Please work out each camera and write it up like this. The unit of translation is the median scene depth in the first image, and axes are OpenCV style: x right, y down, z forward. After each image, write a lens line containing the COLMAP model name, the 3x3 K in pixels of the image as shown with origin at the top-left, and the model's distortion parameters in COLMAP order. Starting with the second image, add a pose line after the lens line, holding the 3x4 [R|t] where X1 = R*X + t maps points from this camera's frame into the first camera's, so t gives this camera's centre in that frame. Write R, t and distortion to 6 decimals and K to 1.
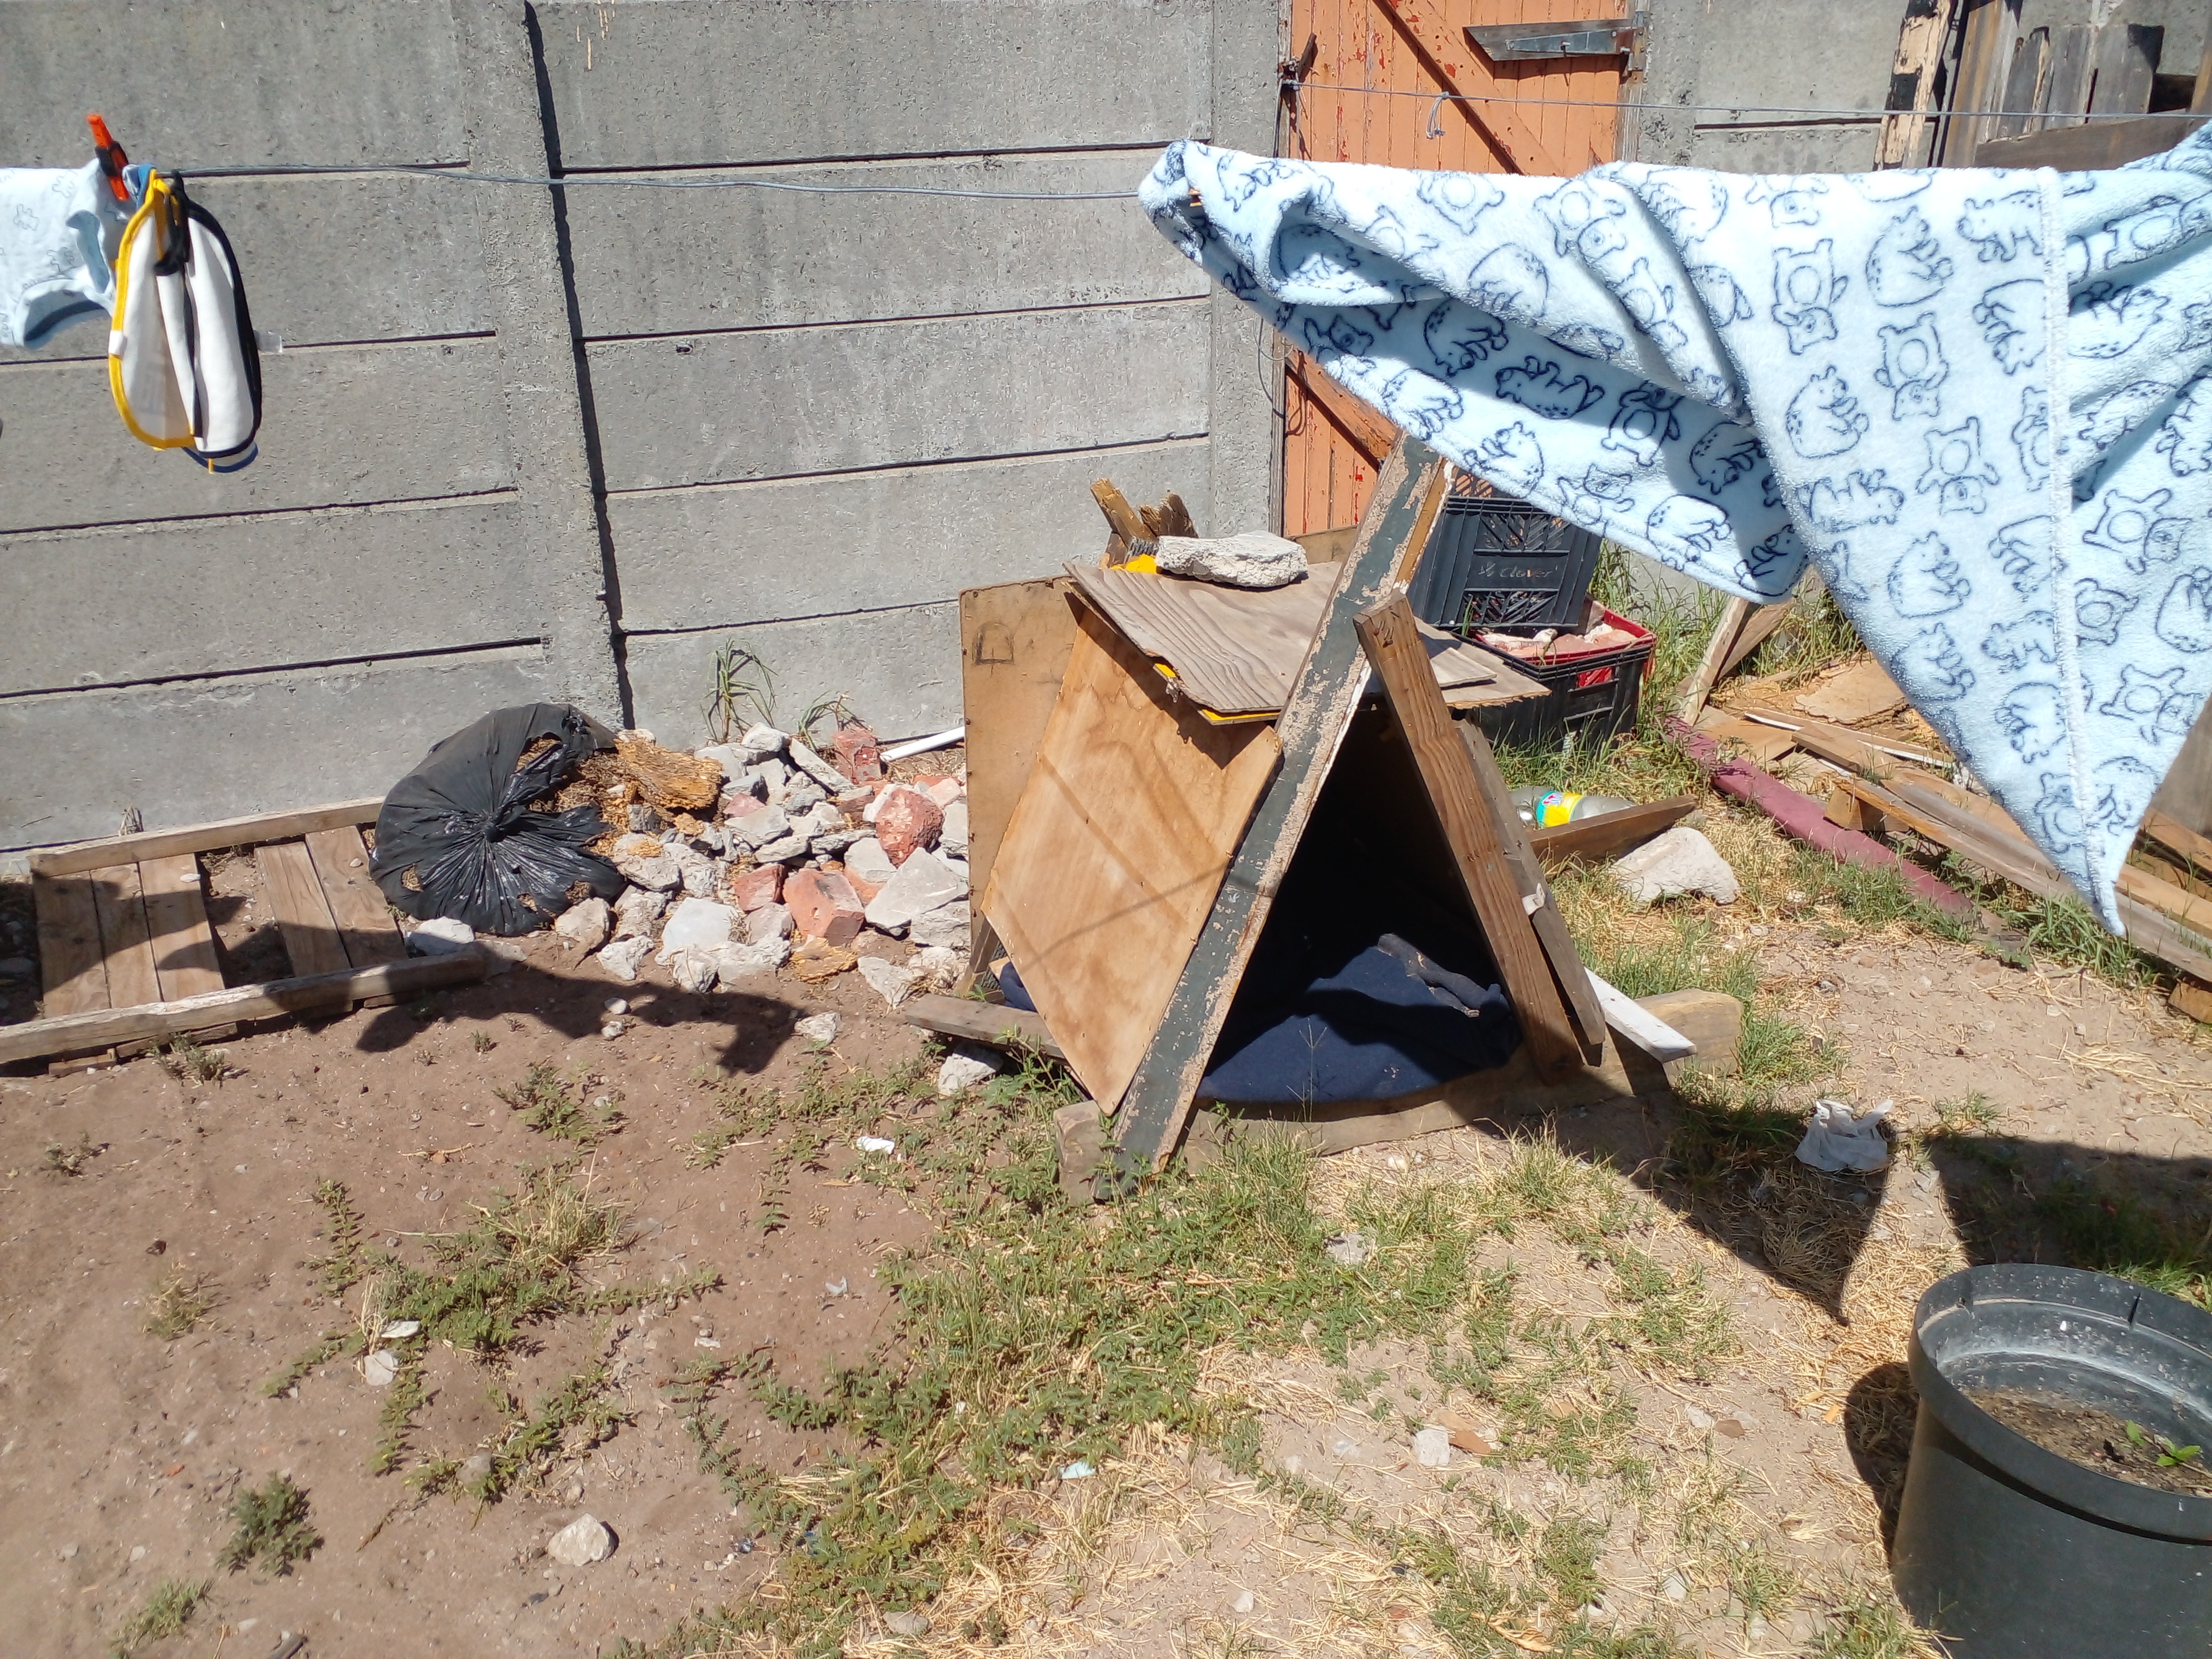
lens RADIAL K [[1790.6, 0, 1076.1], [0, 1790.6, 772.1], [0, 0, 1]] dist [0.041529, -0.066717]
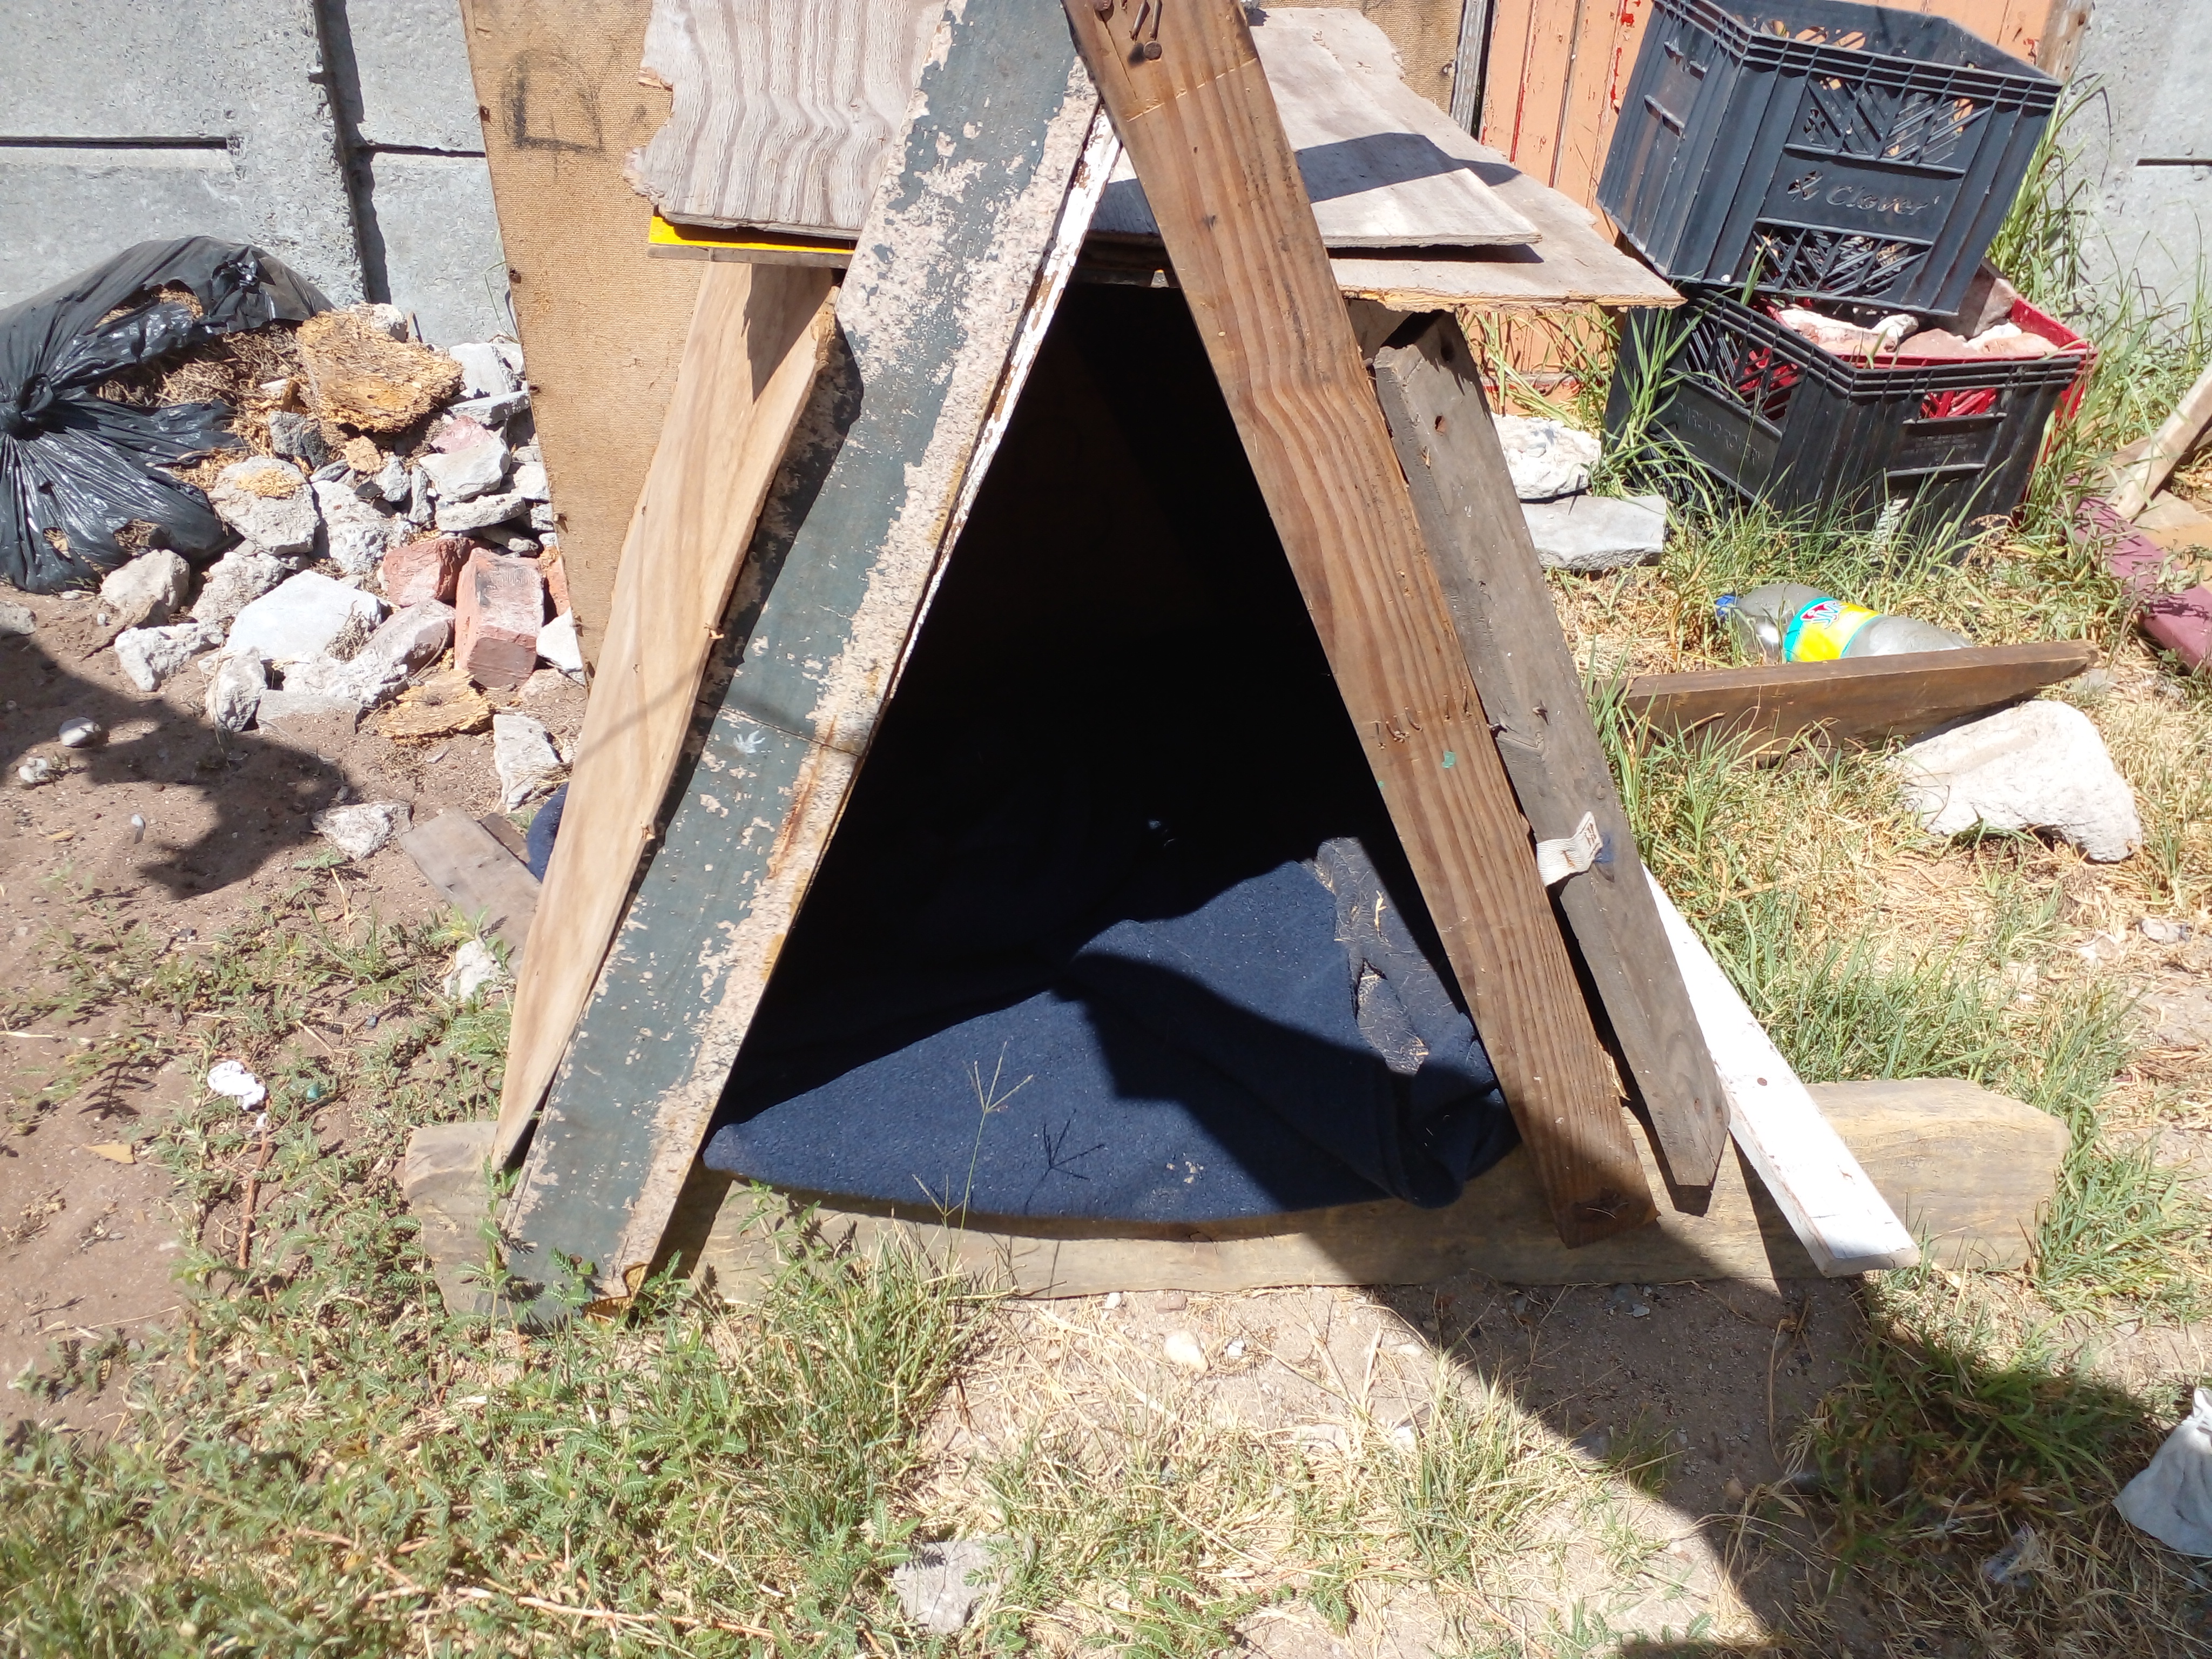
lens RADIAL K [[1790.6, 0, 1109.5], [0, 1790.6, 832.6], [0, 0, 1]] dist [0.041529, -0.066717]
pose [[0.973608, 0.161356, -0.161407, 0.171486], [-0.129249, 0.972697, 0.192759, 0.002911], [0.188103, -0.166810, 0.967880, 0.464334]]
